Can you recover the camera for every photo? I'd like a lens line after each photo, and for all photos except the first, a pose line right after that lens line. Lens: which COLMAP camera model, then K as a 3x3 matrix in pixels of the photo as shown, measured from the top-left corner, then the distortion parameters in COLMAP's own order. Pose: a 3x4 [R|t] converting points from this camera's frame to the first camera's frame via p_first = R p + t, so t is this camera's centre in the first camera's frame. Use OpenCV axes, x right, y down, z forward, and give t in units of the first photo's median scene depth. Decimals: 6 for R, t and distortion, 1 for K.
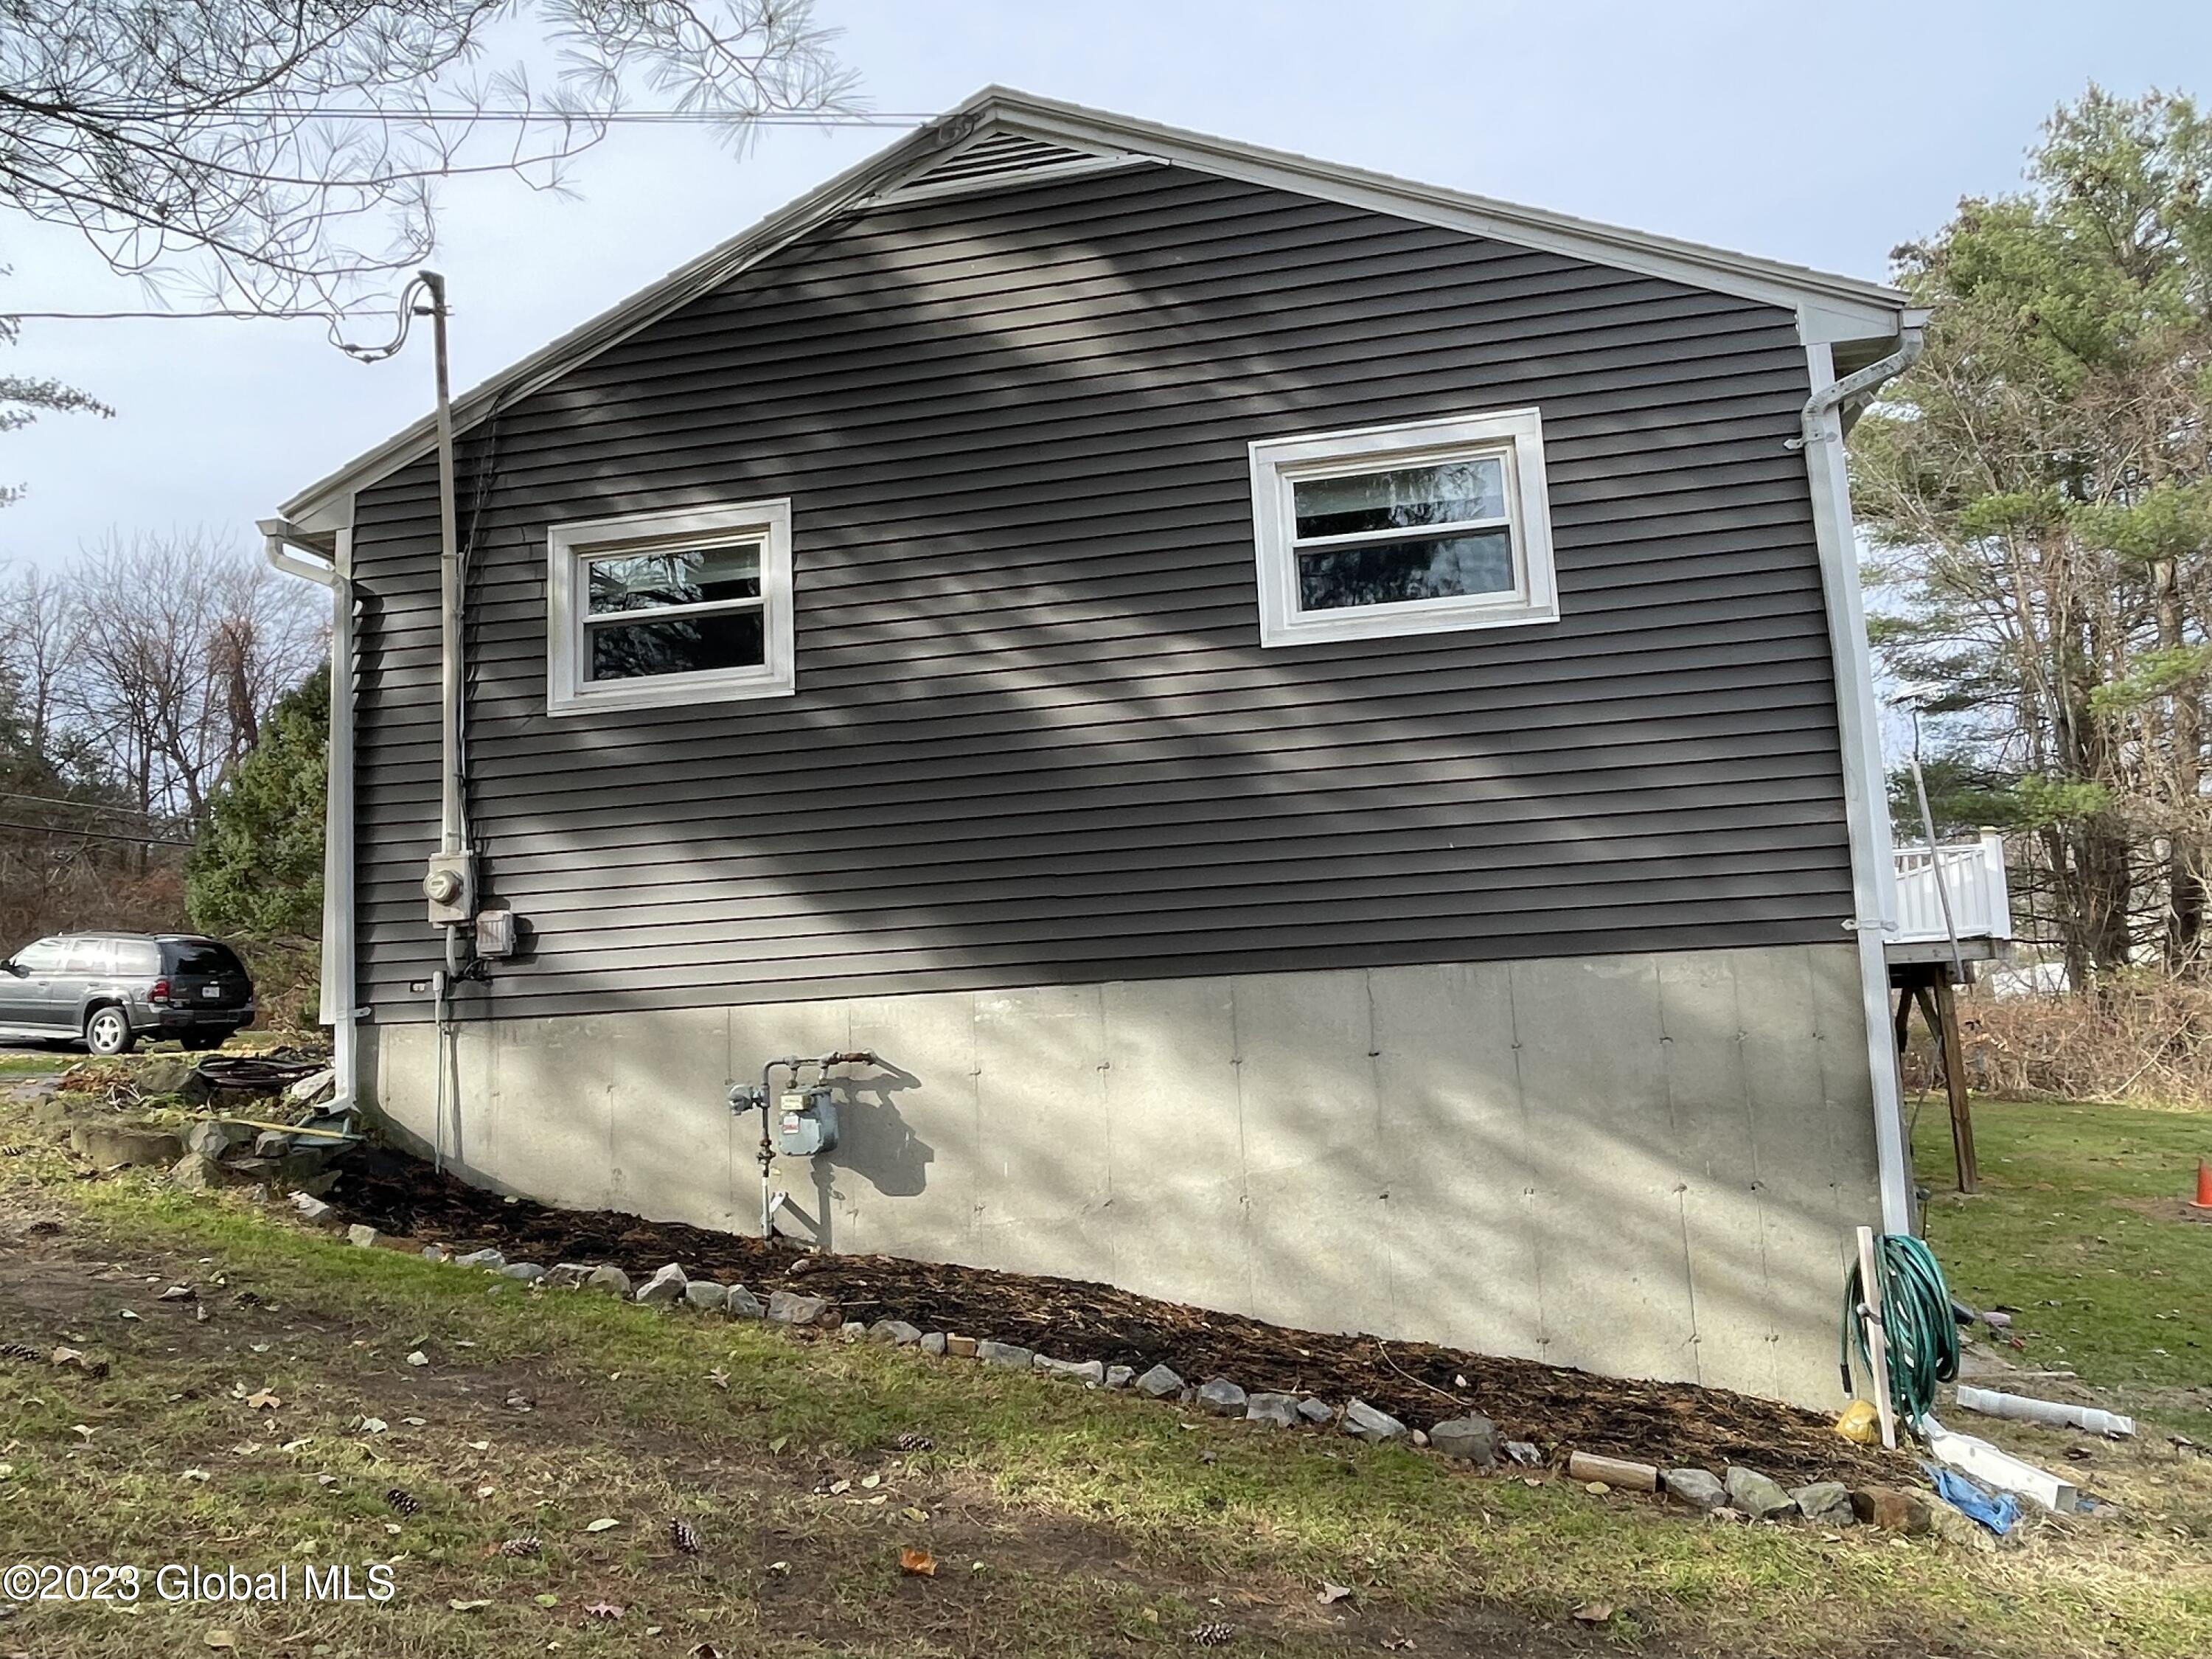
lens RADIAL K [[1576.1, 0, 1106.0], [0, 1576.1, 829.5], [0, 0, 1]] dist [-0.020223, 0.005881]
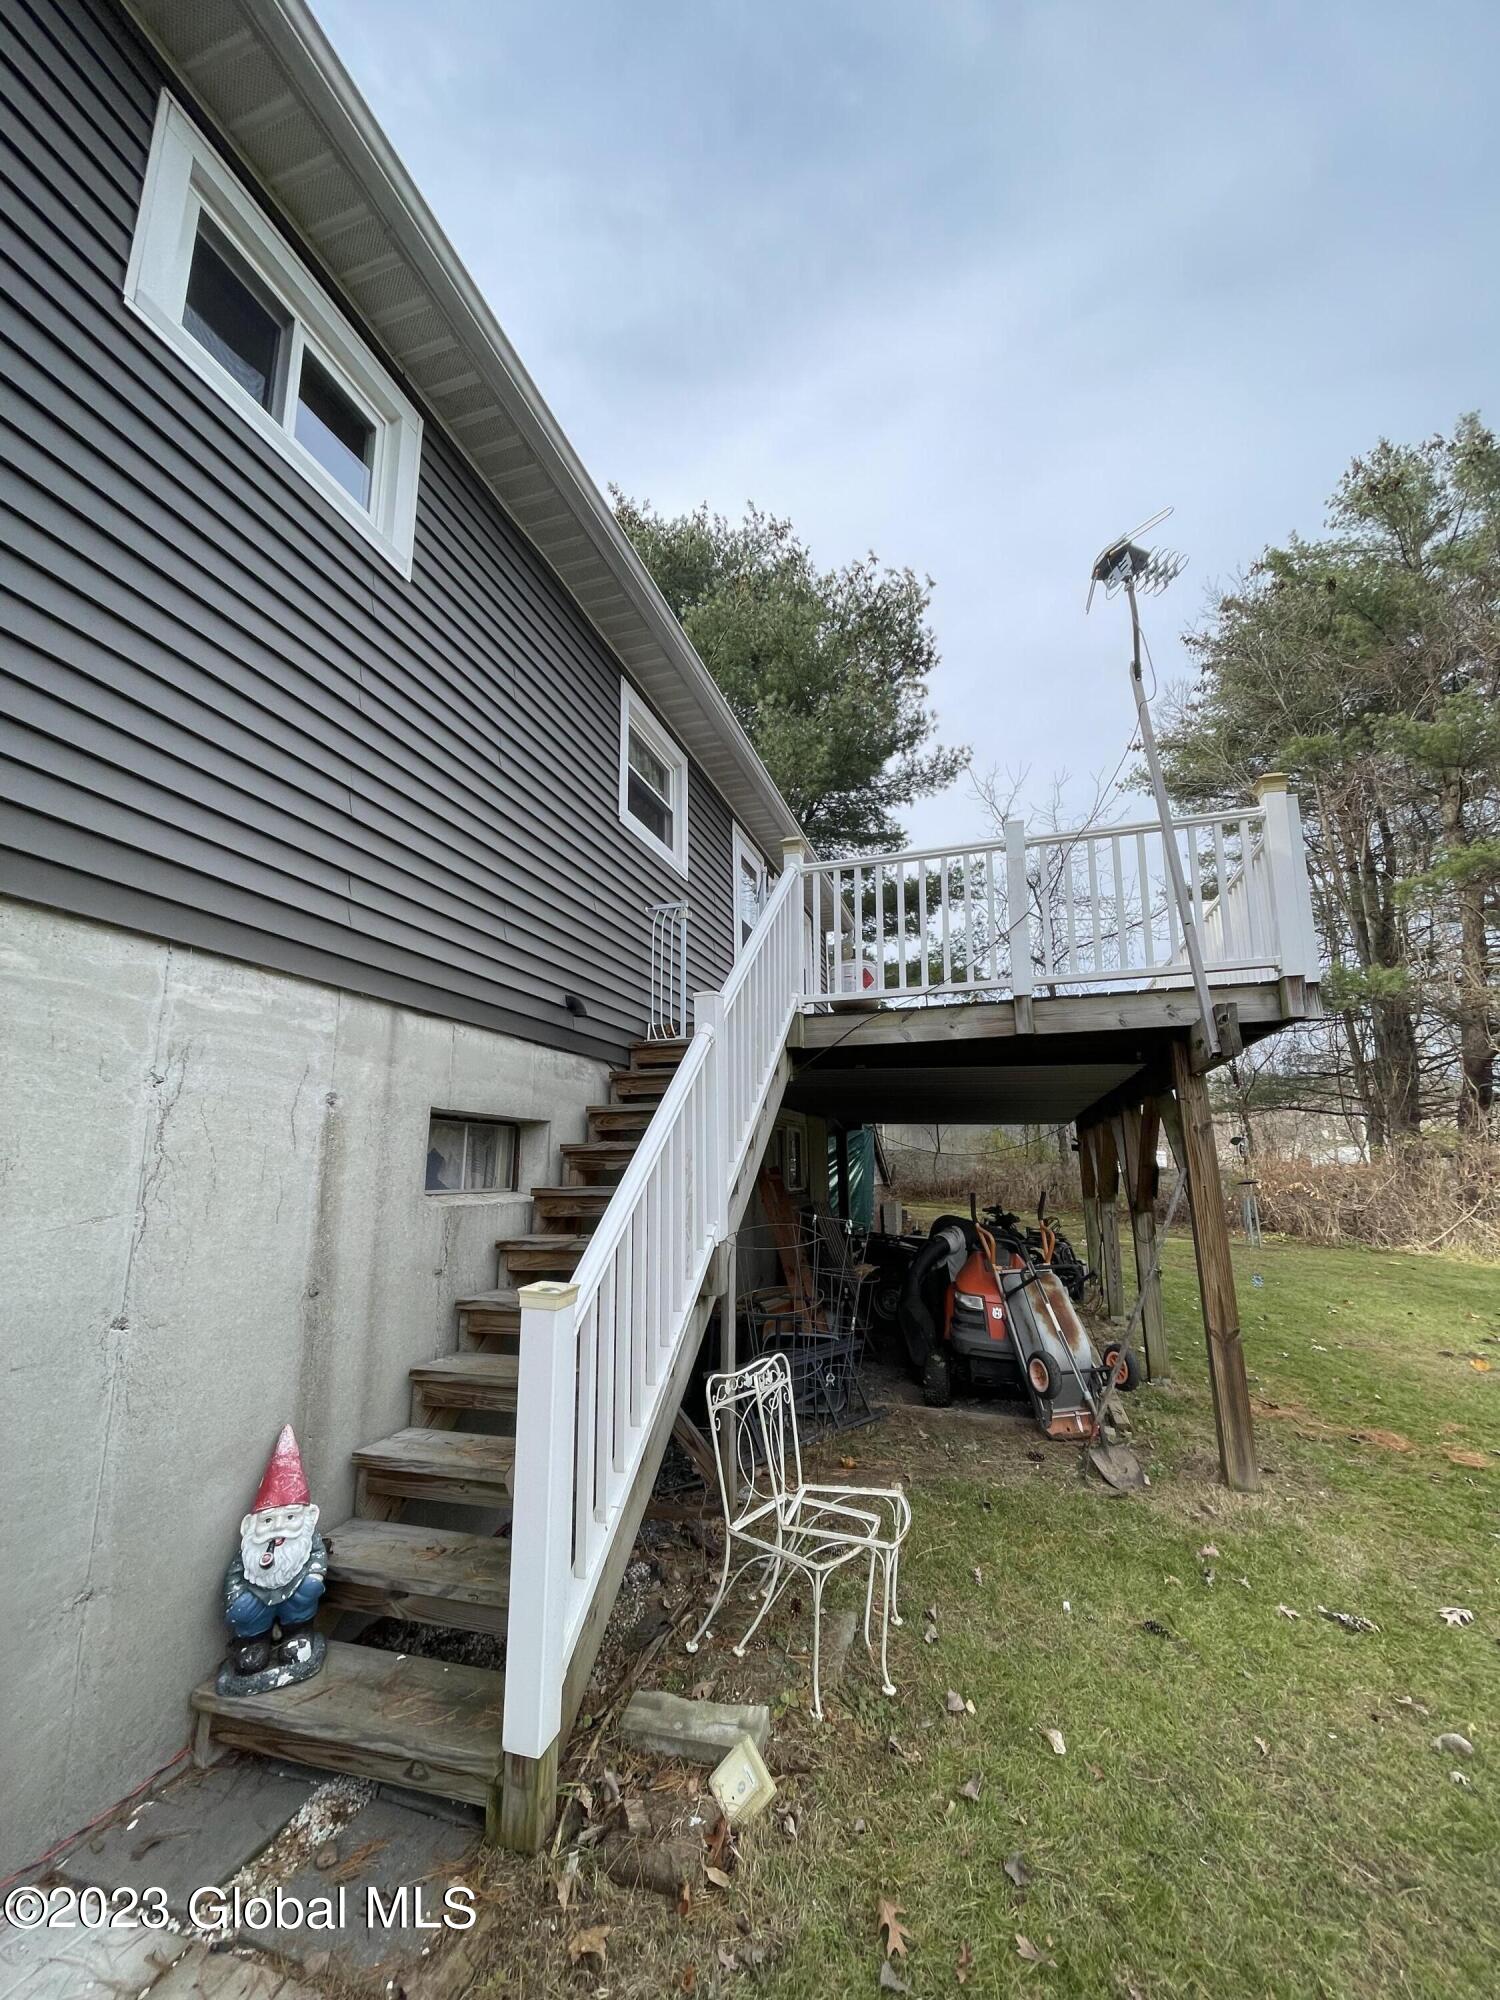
lens RADIAL K [[804.6, 0, 748.3], [0, 804.6, 1011.1], [0, 0, 1]] dist [-0.009146, 0.003496]
pose [[0.995000, 0.024181, -0.096902, 0.469370], [-0.029911, 0.997861, -0.058125, 0.112217], [0.095290, 0.060733, 0.993595, 0.813393]]
